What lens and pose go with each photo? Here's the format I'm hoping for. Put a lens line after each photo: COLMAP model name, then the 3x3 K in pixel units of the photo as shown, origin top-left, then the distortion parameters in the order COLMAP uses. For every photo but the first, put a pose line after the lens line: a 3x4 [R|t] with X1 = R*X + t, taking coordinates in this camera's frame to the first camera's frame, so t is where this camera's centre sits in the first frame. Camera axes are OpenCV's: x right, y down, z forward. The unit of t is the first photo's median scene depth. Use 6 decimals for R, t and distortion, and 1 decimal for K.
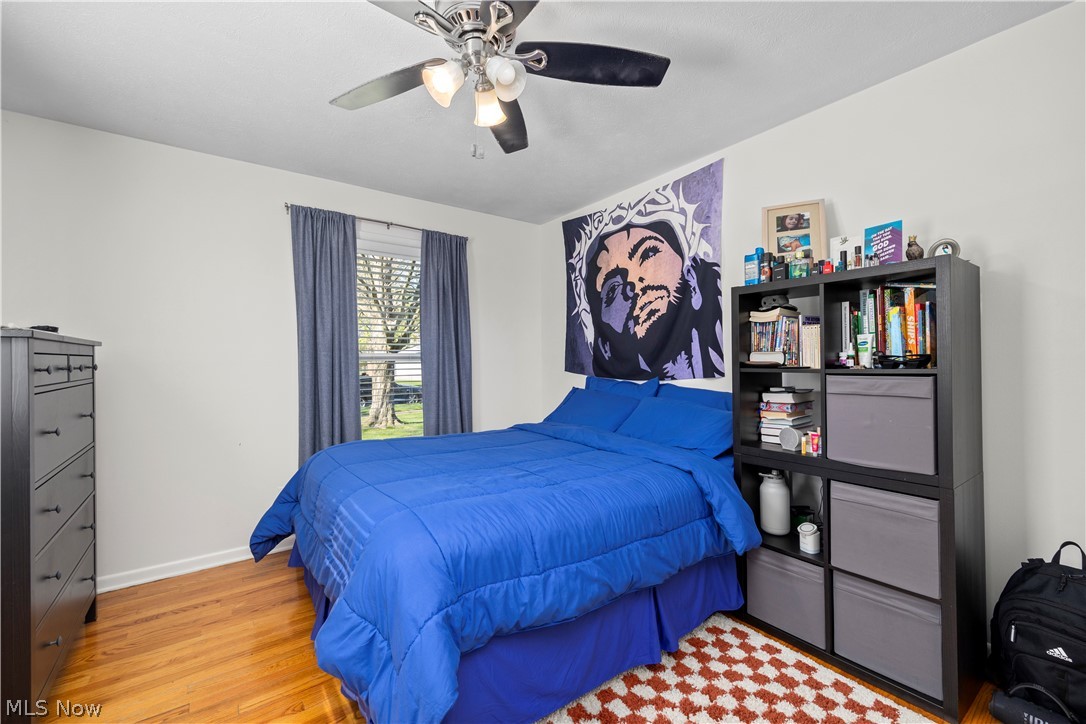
lens RADIAL K [[439.7, 0, 538.6], [0, 439.7, 365.1], [0, 0, 1]] dist [-0.000416, 0.000019]
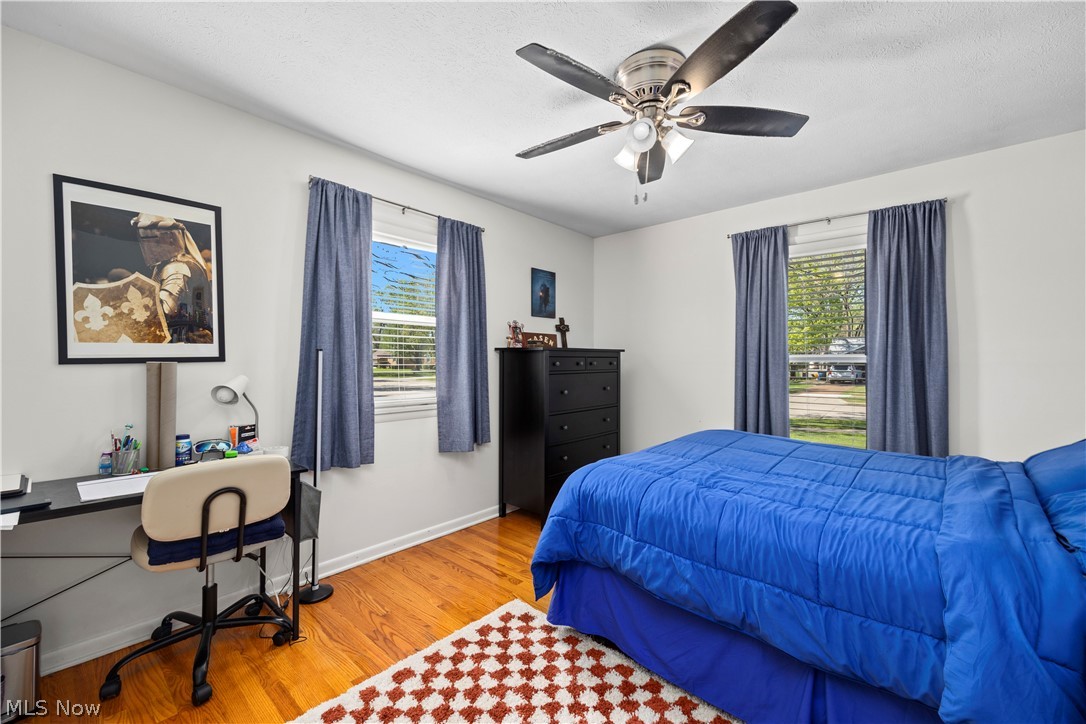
lens RADIAL K [[424.0, 0, 546.6], [0, 424.0, 362.0], [0, 0, 1]] dist [0.000142, 0.000311]
pose [[0.232952, 0.013150, -0.972399, 0.469381], [-0.015932, 0.999826, 0.009704, -0.009543], [0.972358, 0.013232, 0.233121, 0.212476]]
